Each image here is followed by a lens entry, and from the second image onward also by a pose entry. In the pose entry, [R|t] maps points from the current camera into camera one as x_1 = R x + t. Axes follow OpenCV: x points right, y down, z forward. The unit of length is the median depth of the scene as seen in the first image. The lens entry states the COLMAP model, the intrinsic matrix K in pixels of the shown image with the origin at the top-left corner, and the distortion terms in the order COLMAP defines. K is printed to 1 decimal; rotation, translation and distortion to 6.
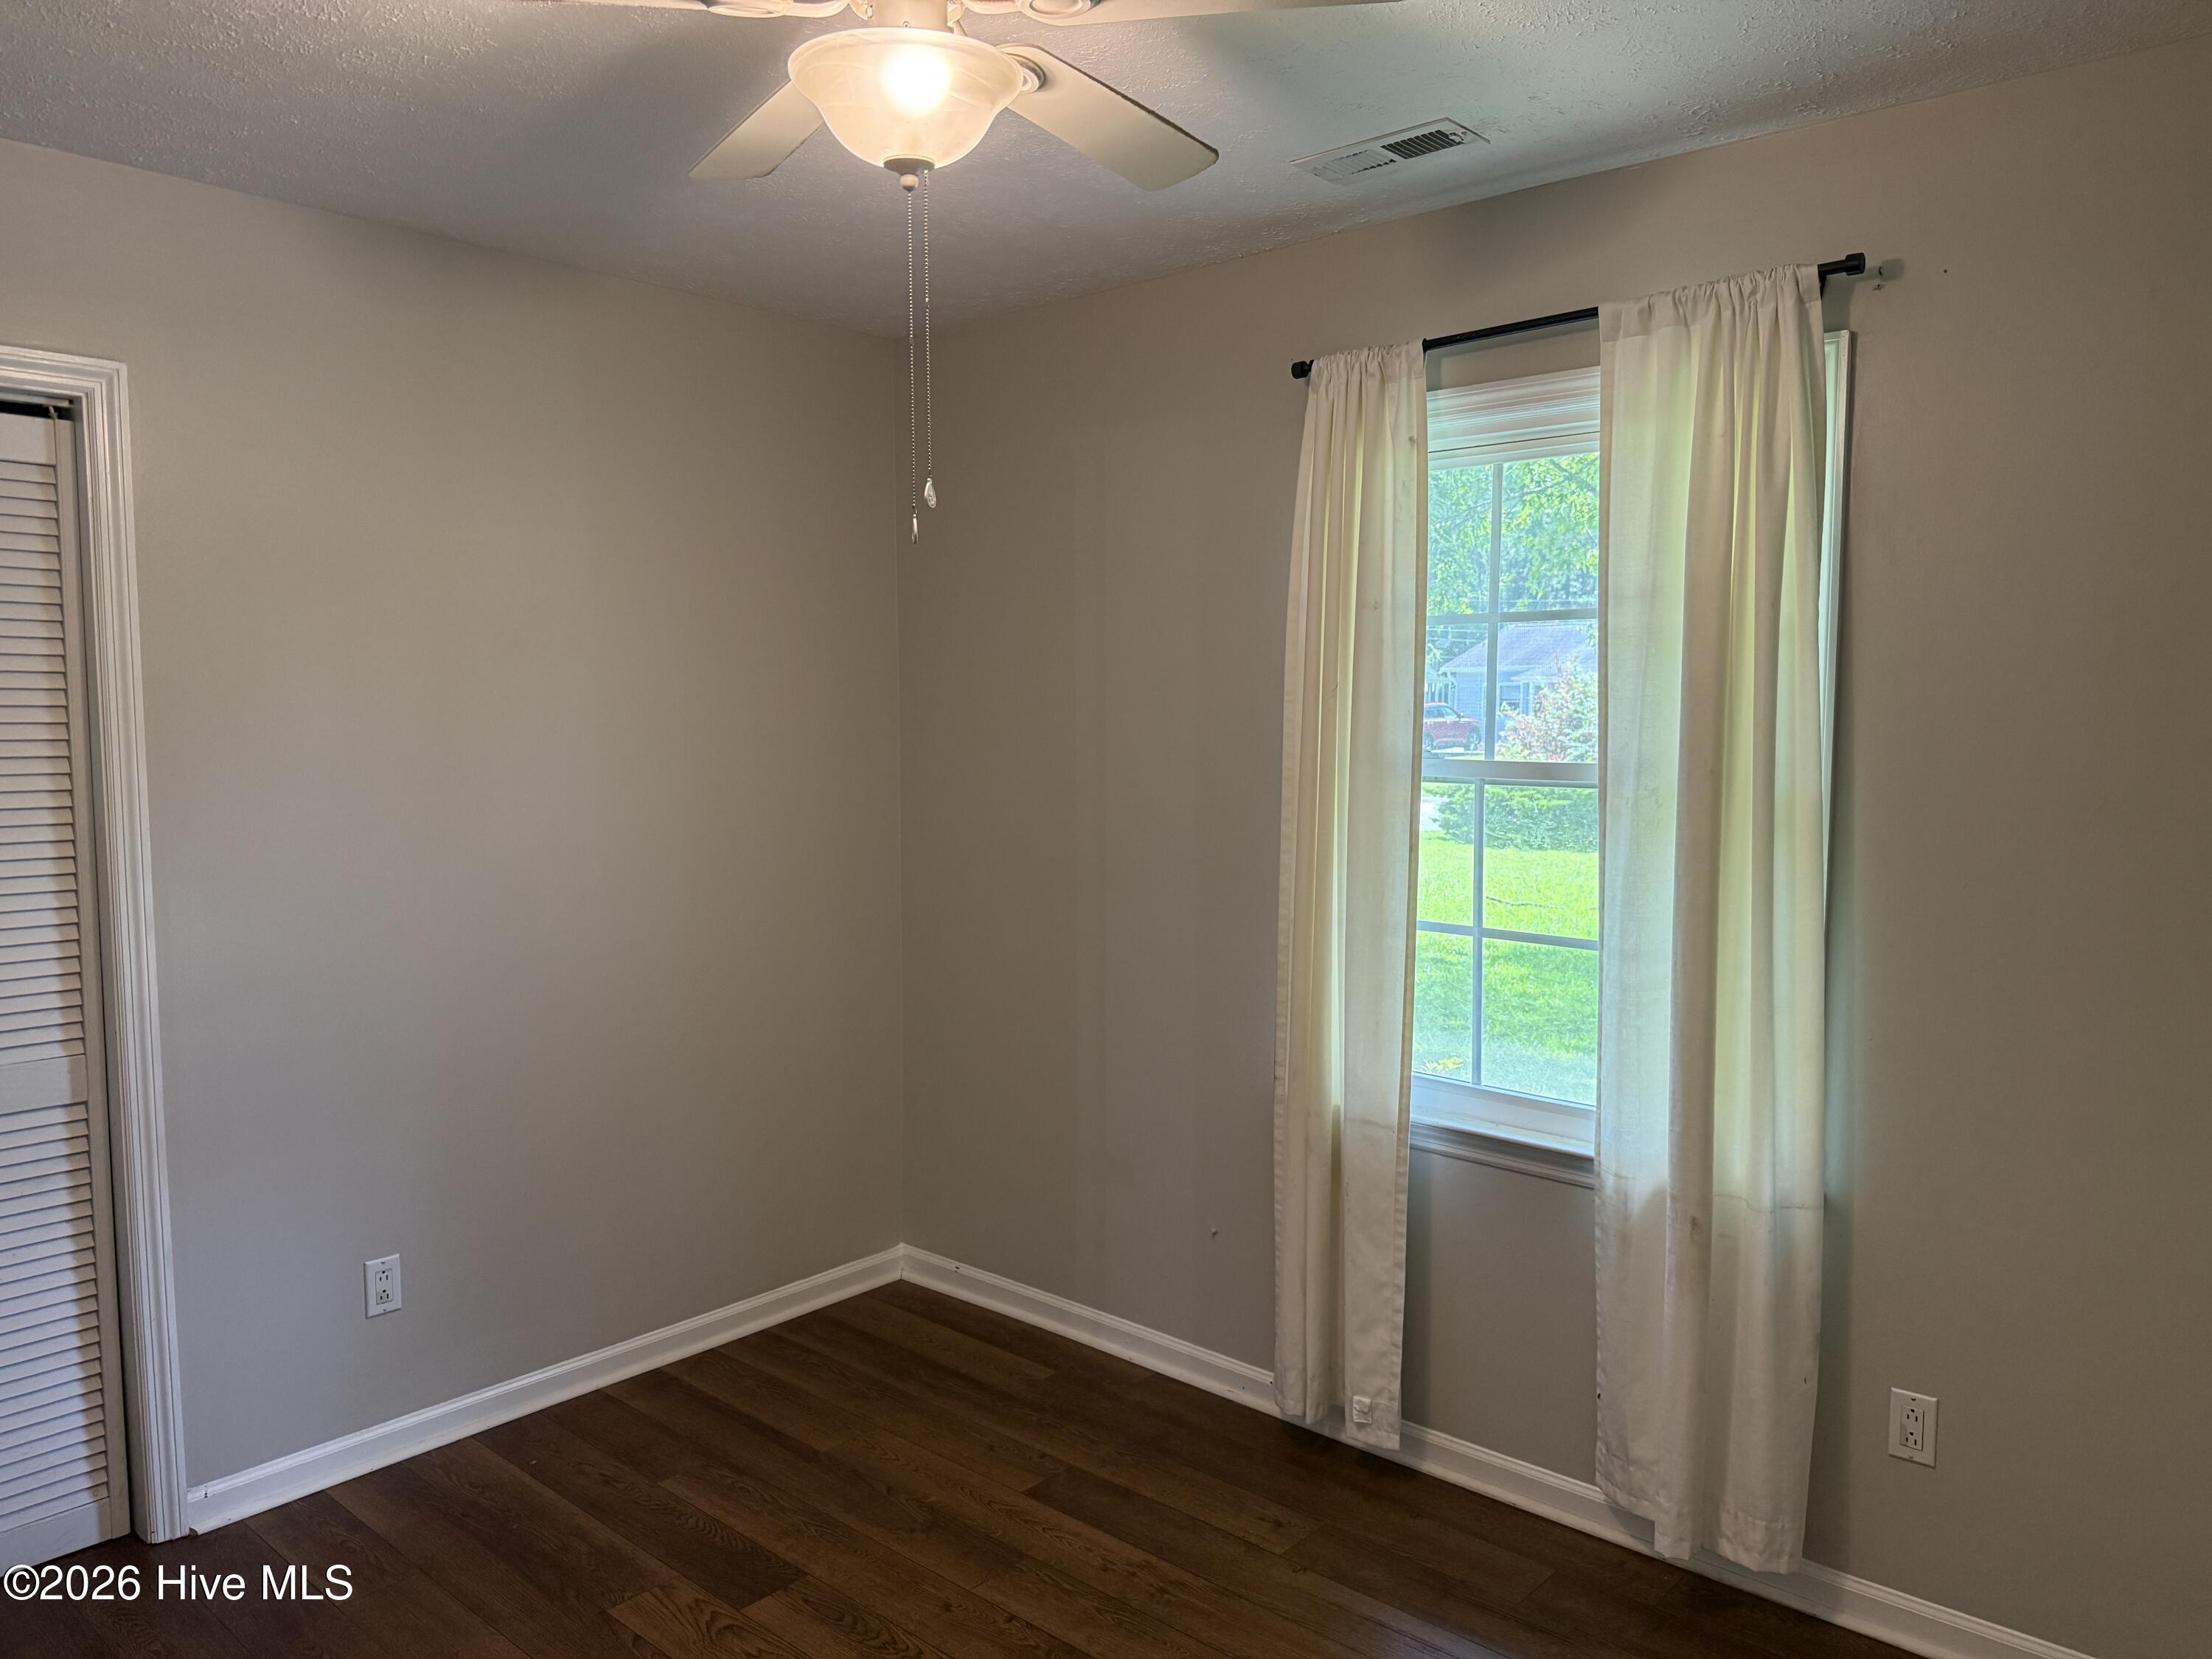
lens RADIAL K [[1567.3, 0, 1114.8], [0, 1567.3, 839.6], [0, 0, 1]] dist [0.085185, -0.118467]
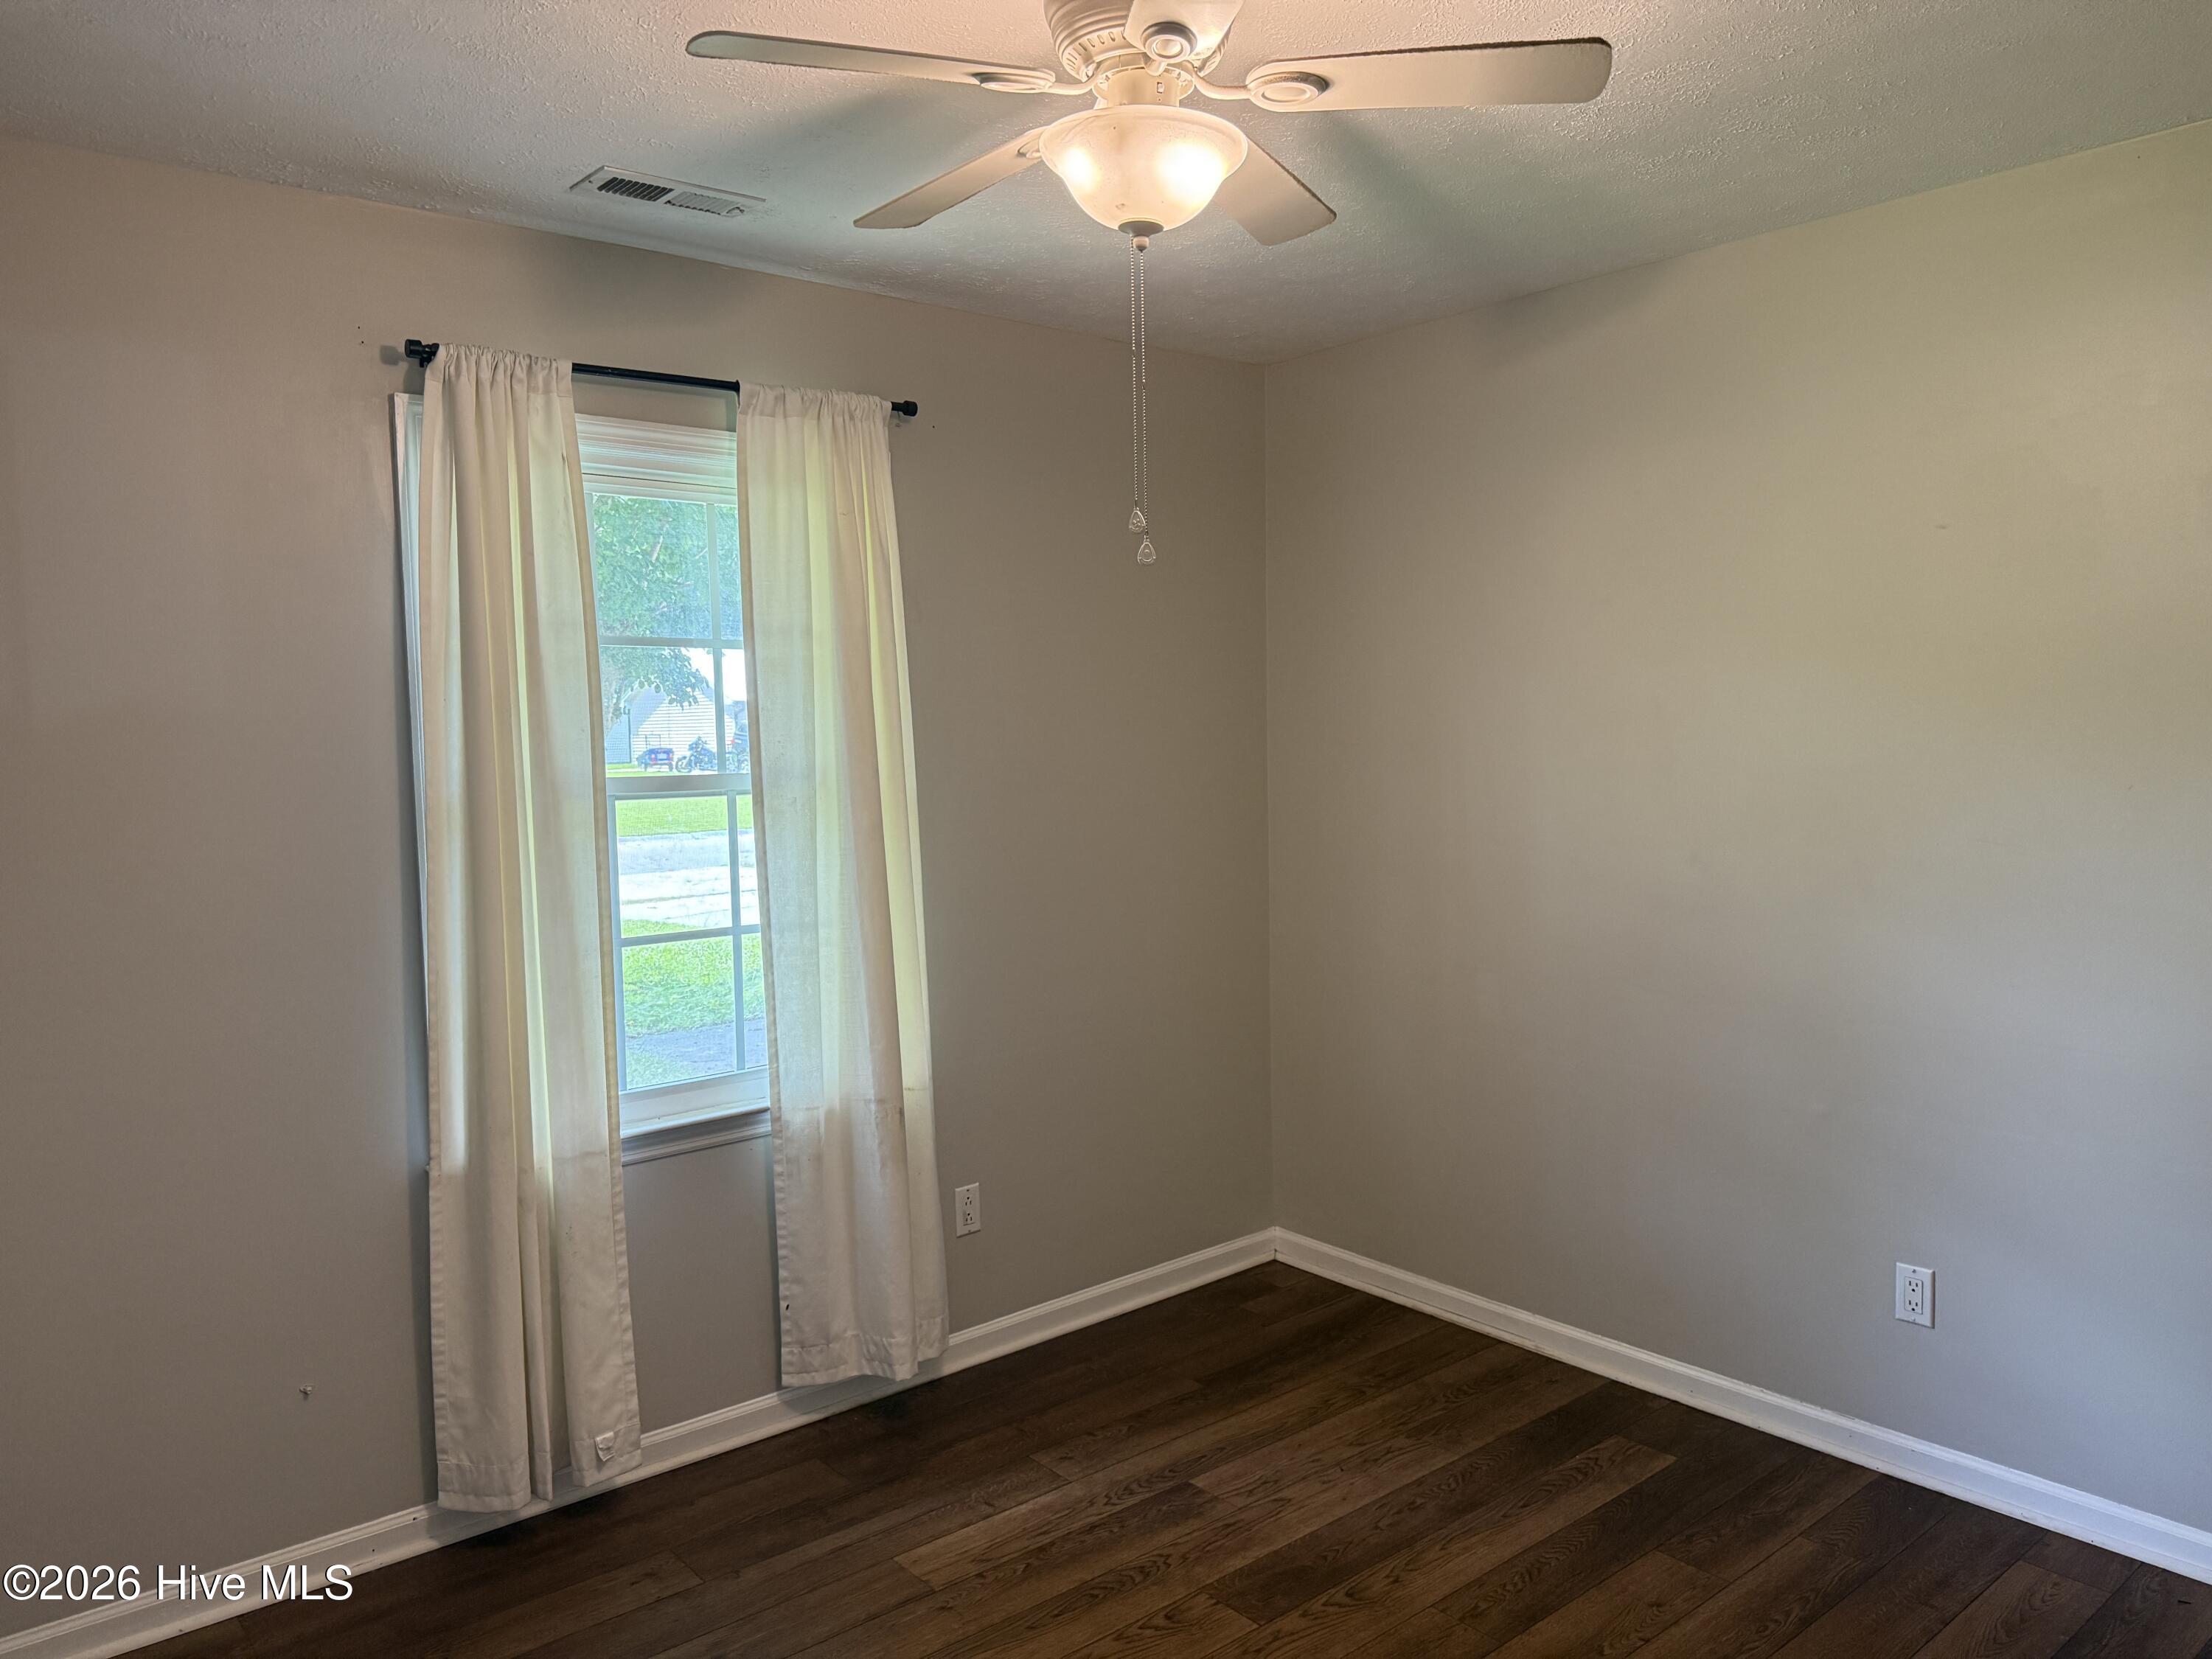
lens RADIAL K [[1567.3, 0, 1119.9], [0, 1567.3, 832.6], [0, 0, 1]] dist [0.085185, -0.118467]
pose [[0.149529, -0.077647, 0.985704, -0.764591], [0.102018, 0.992803, 0.062730, -0.046514], [-0.983480, 0.091179, 0.156374, 0.525500]]
